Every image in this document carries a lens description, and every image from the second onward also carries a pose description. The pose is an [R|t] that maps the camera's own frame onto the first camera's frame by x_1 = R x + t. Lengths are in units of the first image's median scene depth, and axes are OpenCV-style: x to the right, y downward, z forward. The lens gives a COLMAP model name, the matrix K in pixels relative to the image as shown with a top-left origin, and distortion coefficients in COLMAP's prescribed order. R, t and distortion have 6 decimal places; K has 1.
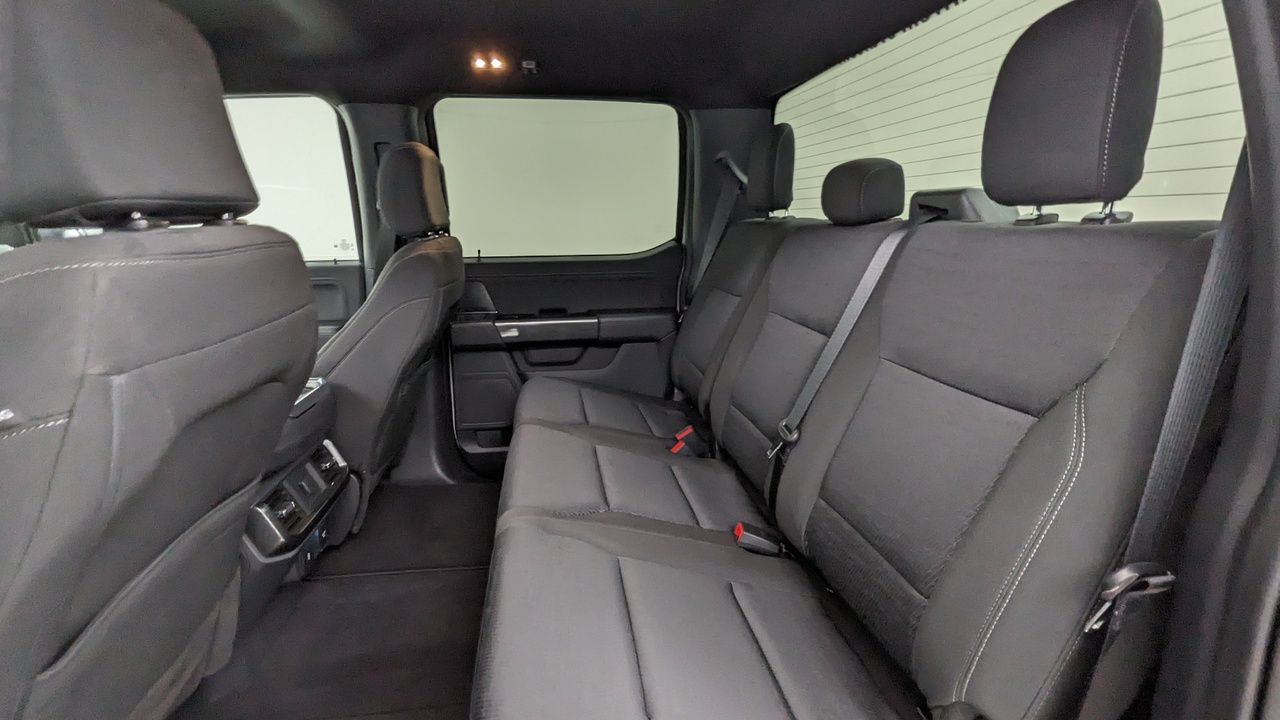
lens RADIAL K [[608.3, 0, 642.9], [0, 608.3, 358.3], [0, 0, 1]] dist [-0.001469, -0.000942]
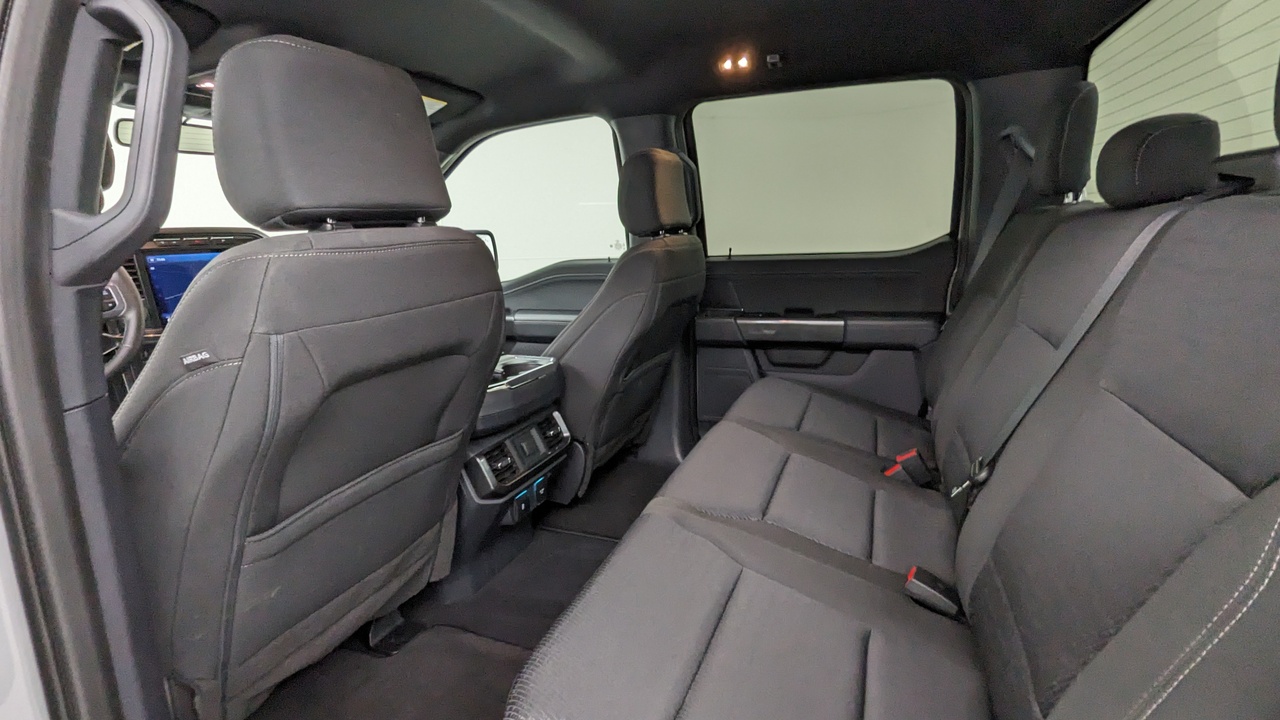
lens RADIAL K [[608.3, 0, 642.9], [0, 608.3, 358.3], [0, 0, 1]] dist [-0.001469, -0.000942]
pose [[0.869343, 0.079328, -0.487800, 0.156328], [-0.079573, 0.996623, 0.020263, -0.003806], [0.487760, 0.021200, 0.872720, 0.053914]]
